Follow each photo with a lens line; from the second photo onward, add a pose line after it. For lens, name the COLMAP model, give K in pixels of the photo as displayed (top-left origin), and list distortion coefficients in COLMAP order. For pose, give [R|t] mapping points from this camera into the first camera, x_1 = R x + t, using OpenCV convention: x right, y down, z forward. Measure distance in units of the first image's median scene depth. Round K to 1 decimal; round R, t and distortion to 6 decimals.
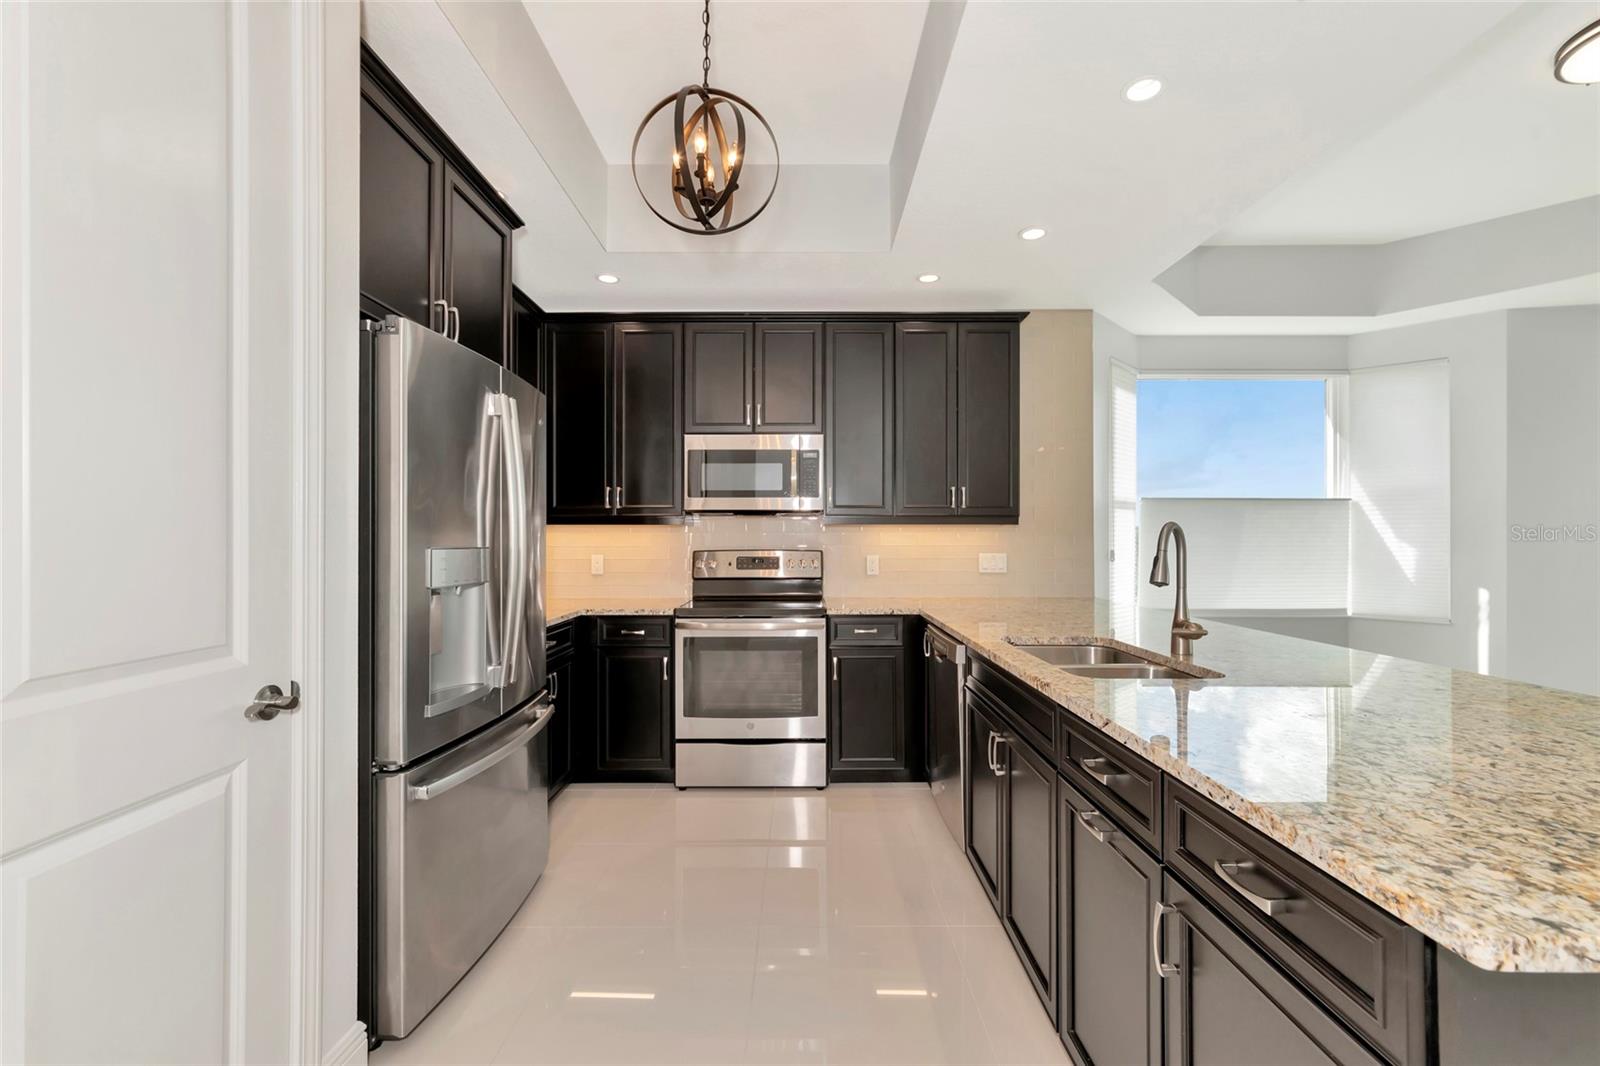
lens RADIAL K [[662.0, 0, 795.7], [0, 662.0, 534.2], [0, 0, 1]] dist [0.000153, 0.000653]
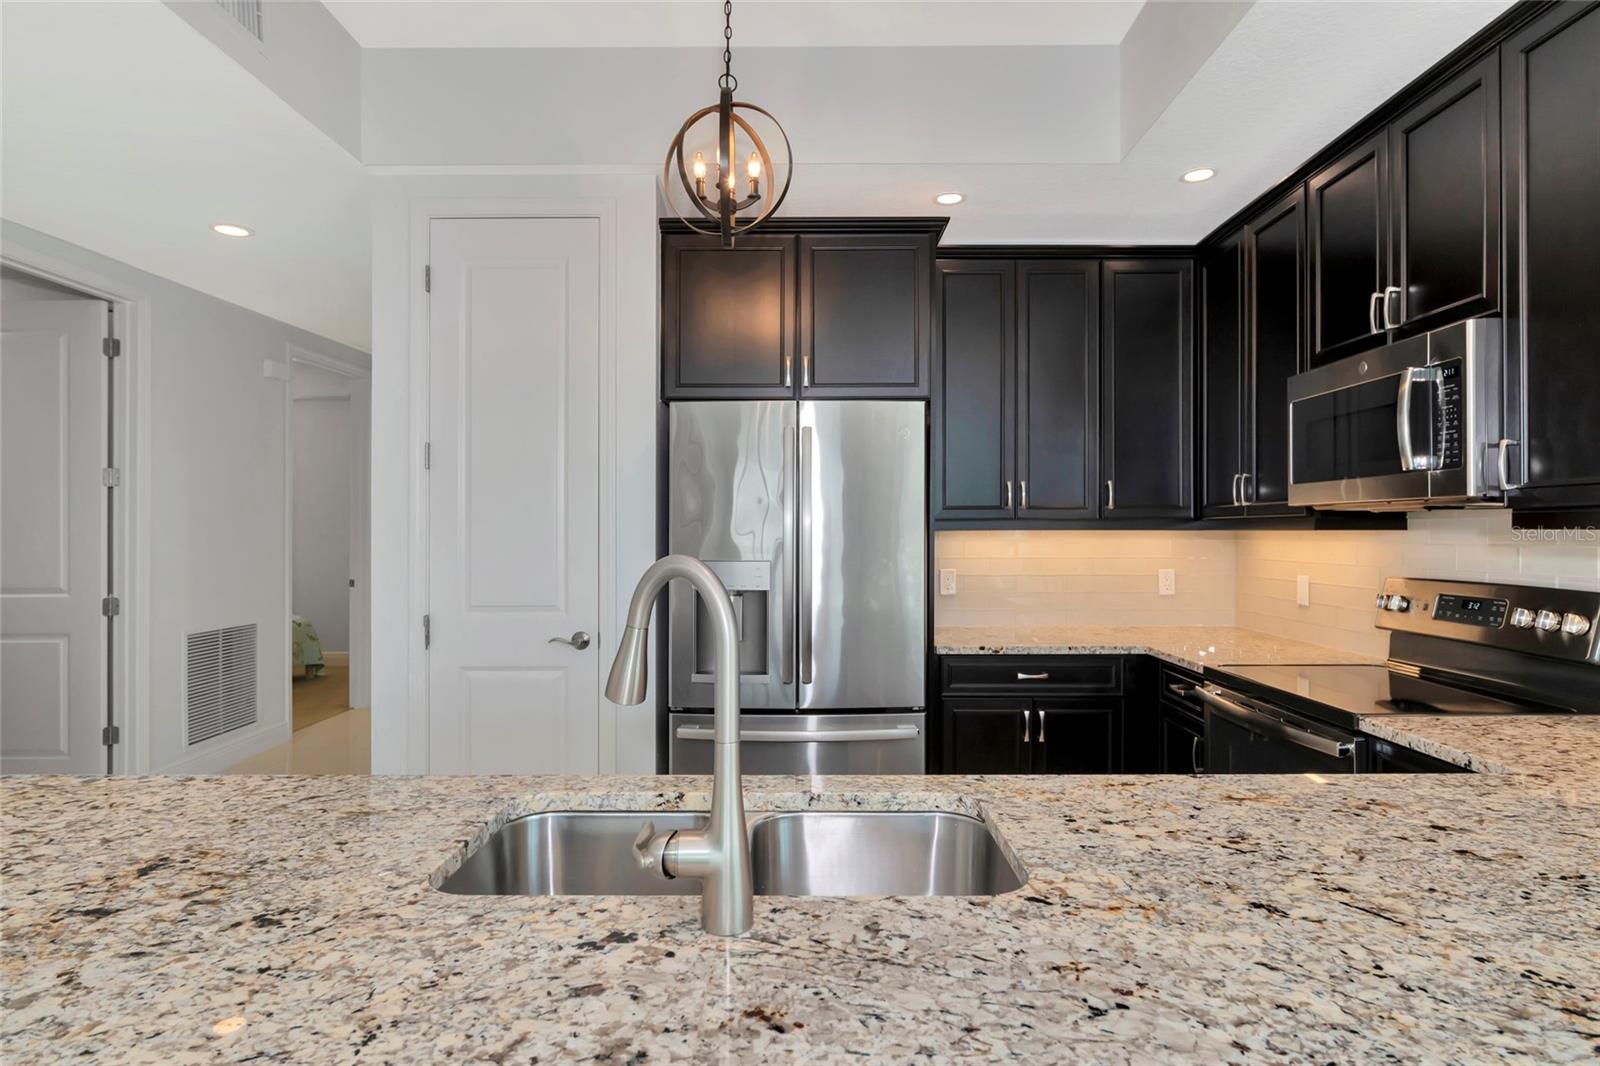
lens RADIAL K [[832.9, 0, 815.9], [0, 832.9, 531.7], [0, 0, 1]] dist [-0.014722, 0.002561]
pose [[0.038825, 0.001639, -0.999245, 0.509935], [0.010011, 0.999948, 0.002030, -0.018080], [0.999196, -0.010082, 0.038807, 0.510937]]
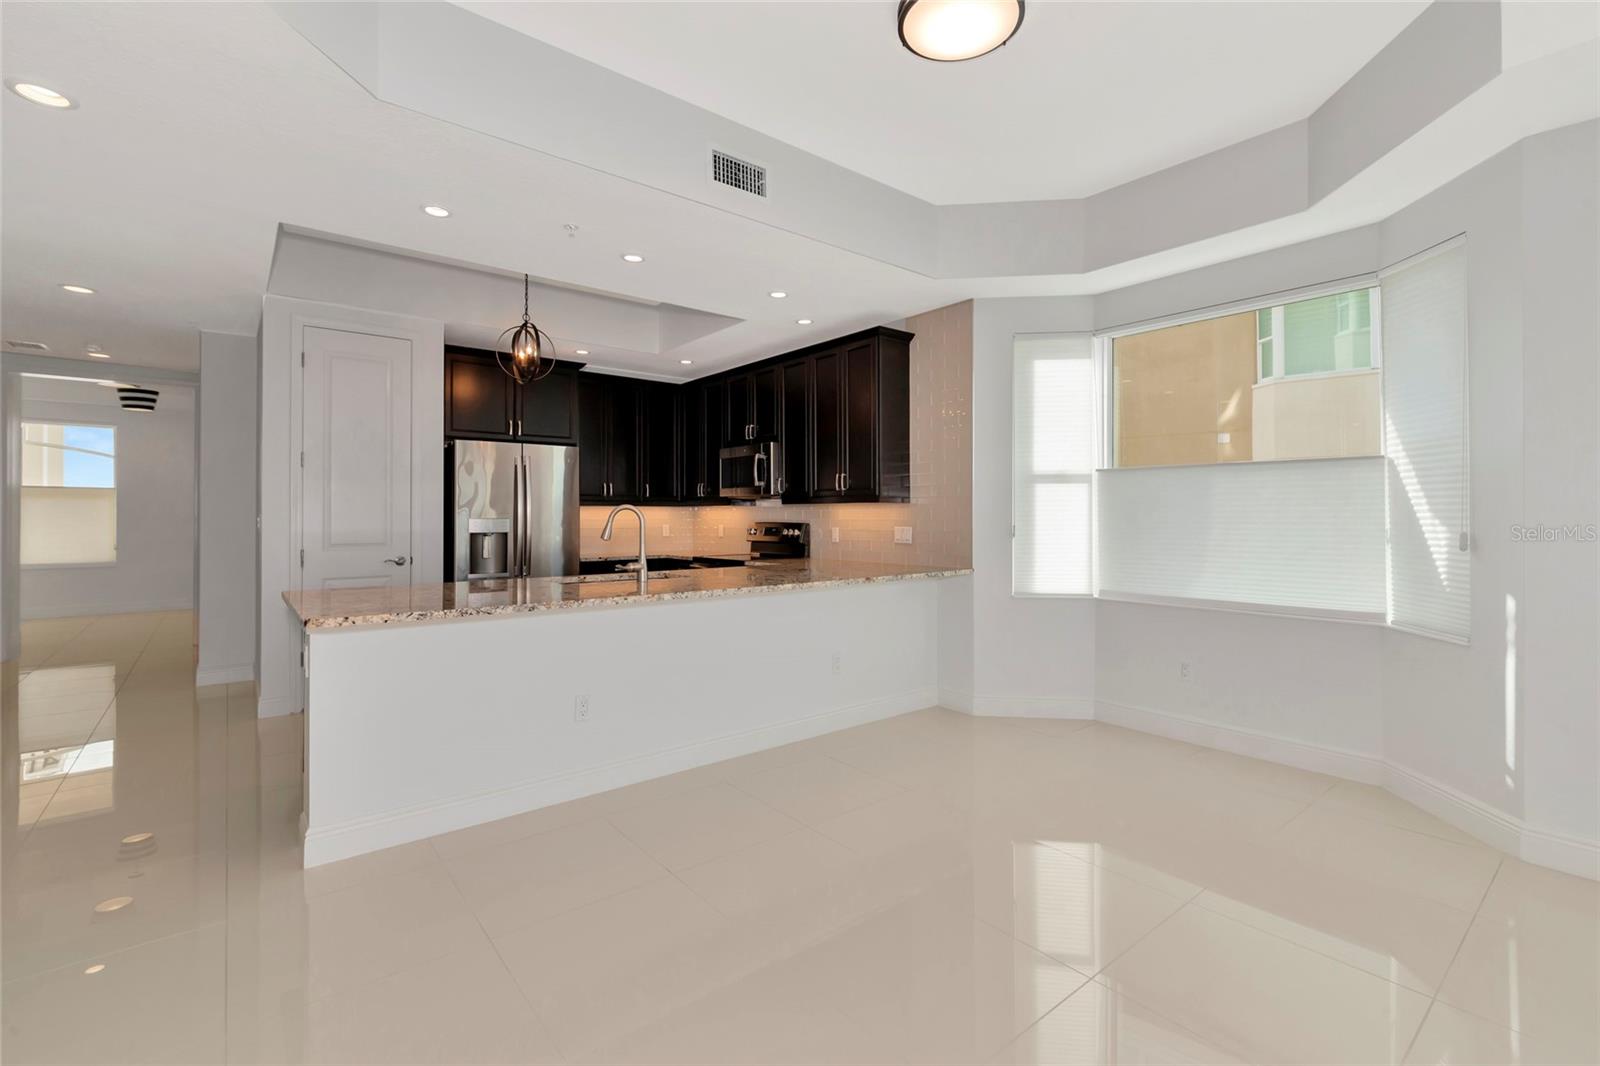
lens RADIAL K [[703.9, 0, 794.4], [0, 703.9, 516.0], [0, 0, 1]] dist [0.003546, 0.000015]
pose [[0.658066, -0.000245, -0.752960, 1.103526], [0.008375, 0.999940, 0.006994, -0.001024], [0.752913, -0.010909, 0.658029, 0.042871]]
